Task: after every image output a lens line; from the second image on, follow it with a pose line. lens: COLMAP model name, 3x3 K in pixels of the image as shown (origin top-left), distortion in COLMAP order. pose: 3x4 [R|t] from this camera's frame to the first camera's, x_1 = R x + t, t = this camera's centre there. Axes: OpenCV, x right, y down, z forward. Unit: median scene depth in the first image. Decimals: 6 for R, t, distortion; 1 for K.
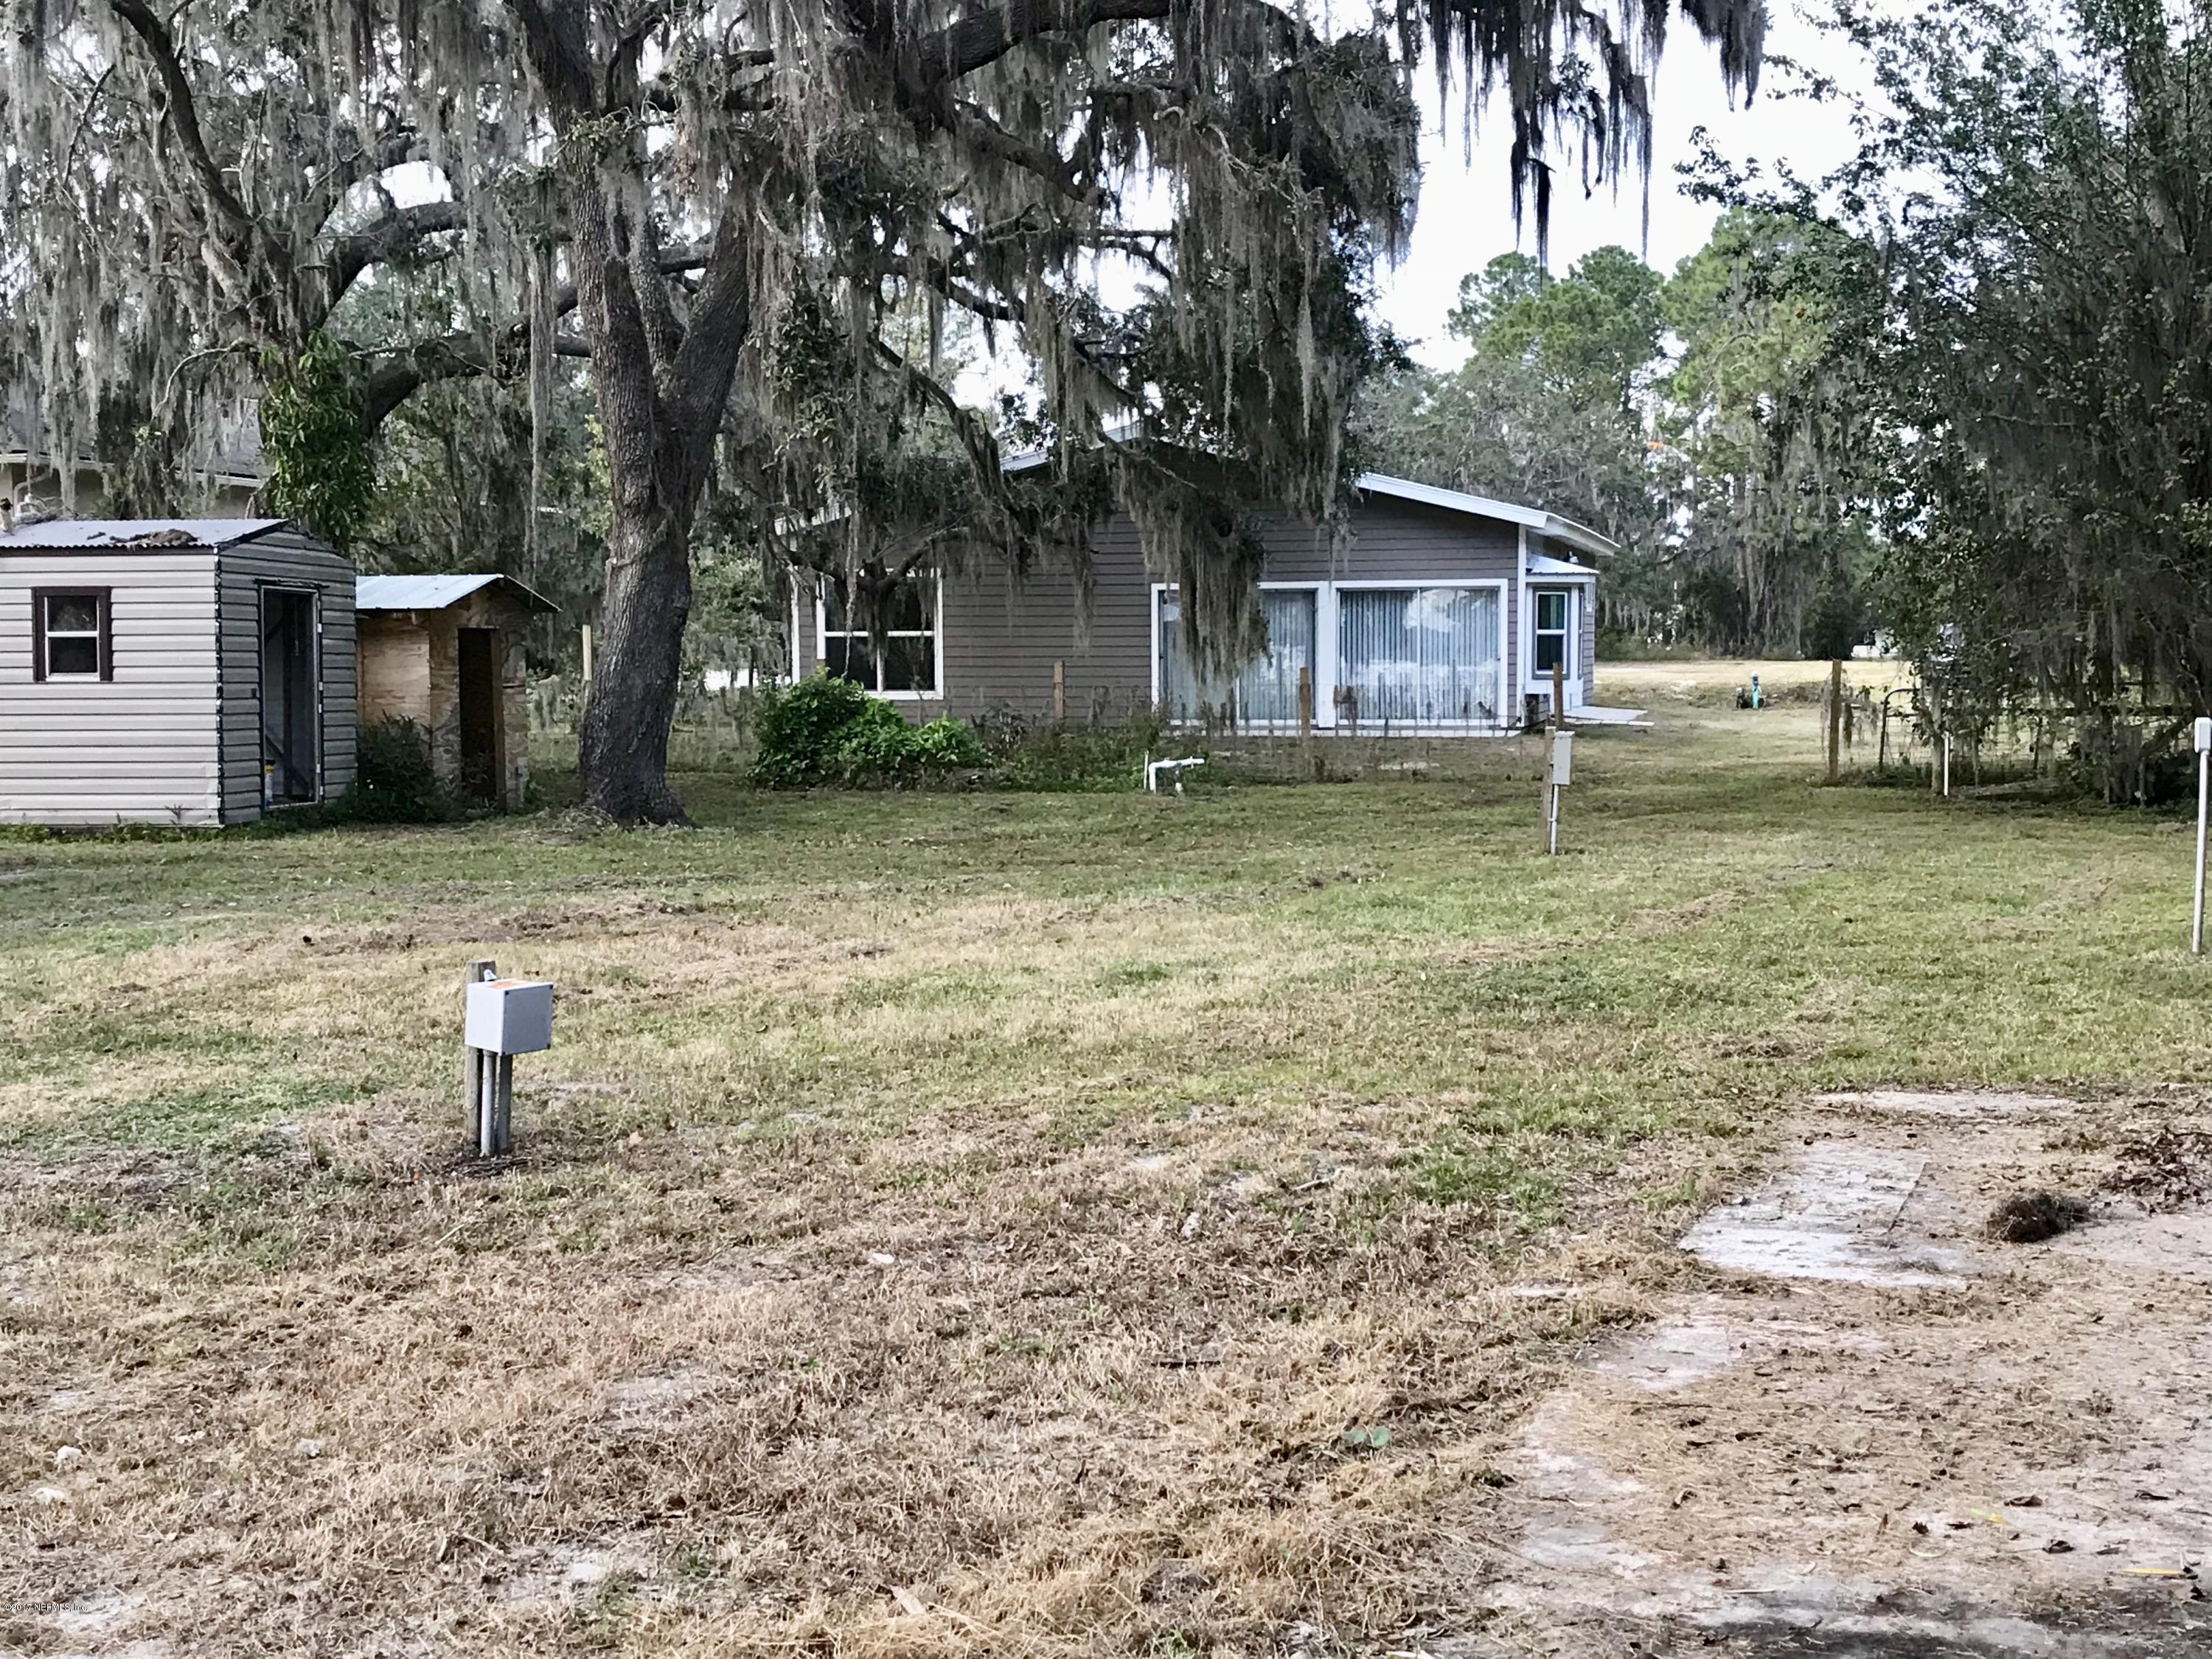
lens RADIAL K [[2905.3, 0, 1104.9], [0, 2905.3, 834.2], [0, 0, 1]] dist [0.131392, 0.000000]
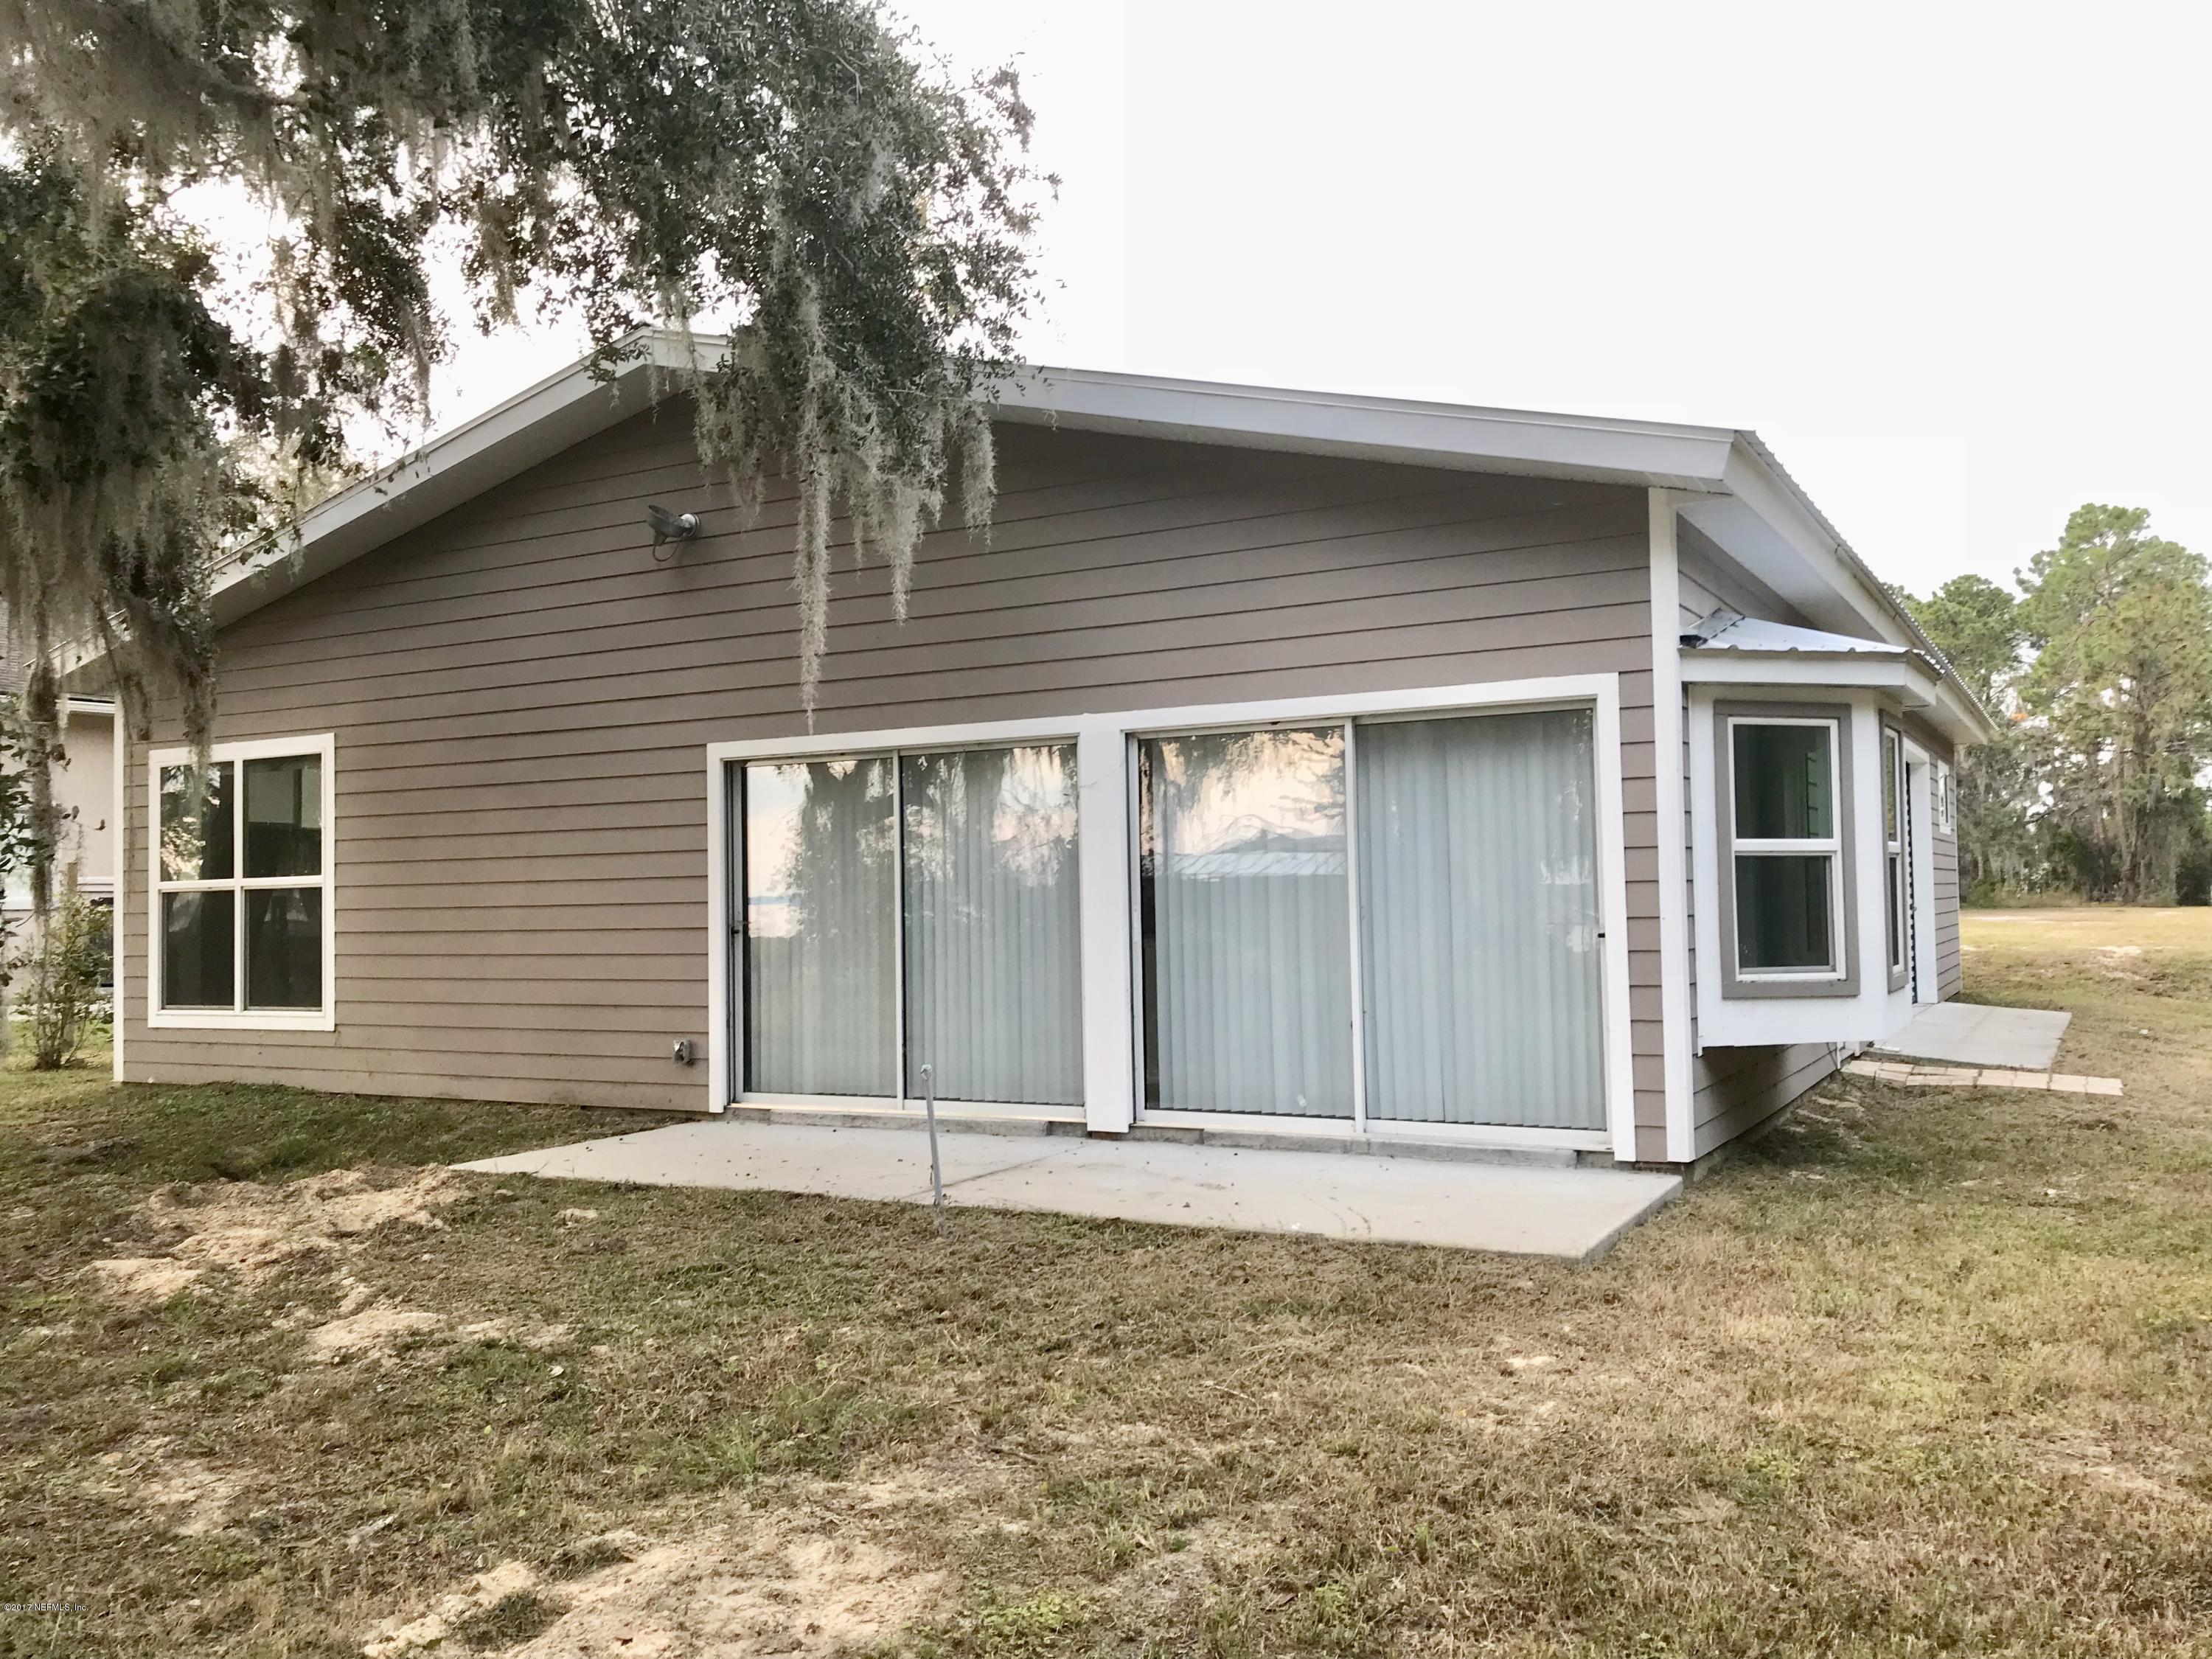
lens RADIAL K [[1796.6, 0, 1101.8], [0, 1796.6, 838.7], [0, 0, 1]] dist [0.022717, -0.020999]
pose [[0.960229, -0.020836, -0.278435, 0.101317], [-0.007061, 0.995081, -0.098815, -0.037526], [0.279125, 0.096851, 0.955358, 0.591081]]
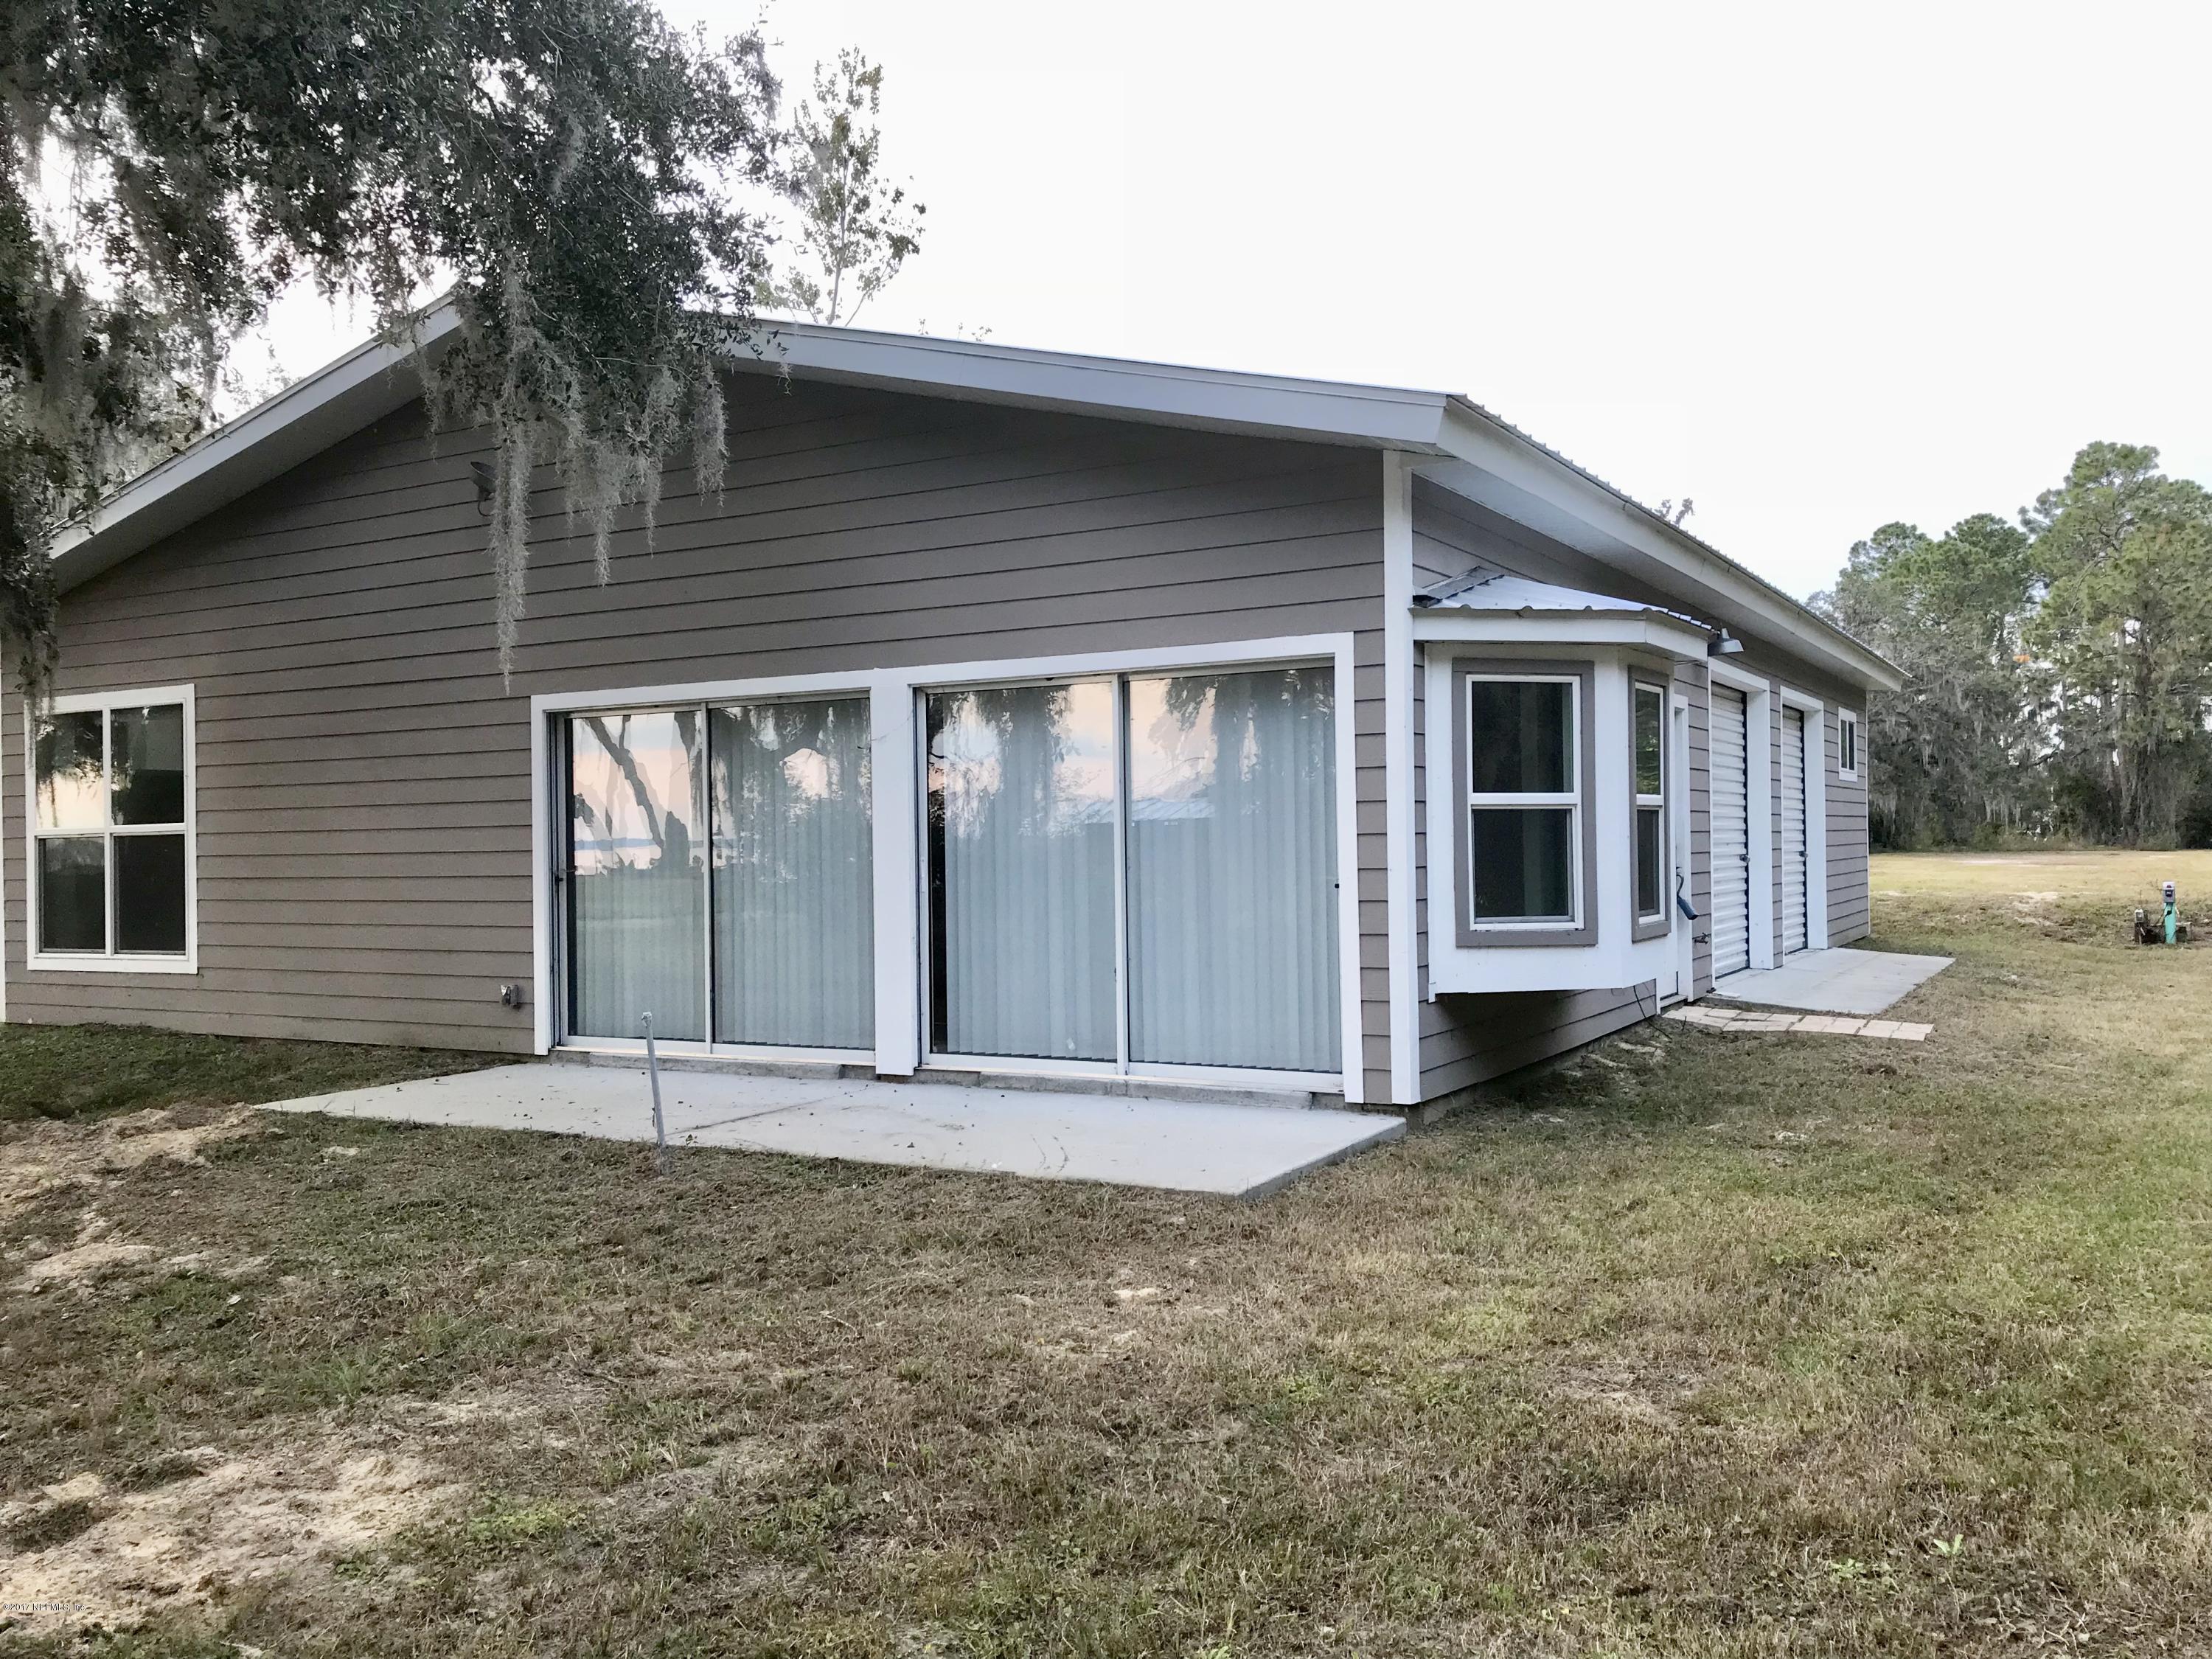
lens RADIAL K [[1796.6, 0, 1100.4], [0, 1796.6, 836.2], [0, 0, 1]] dist [0.022717, -0.020999]
pose [[0.956783, -0.010934, -0.290597, 0.123111], [-0.009084, 0.997681, -0.067447, -0.038257], [0.290661, 0.067172, 0.954465, 0.592890]]
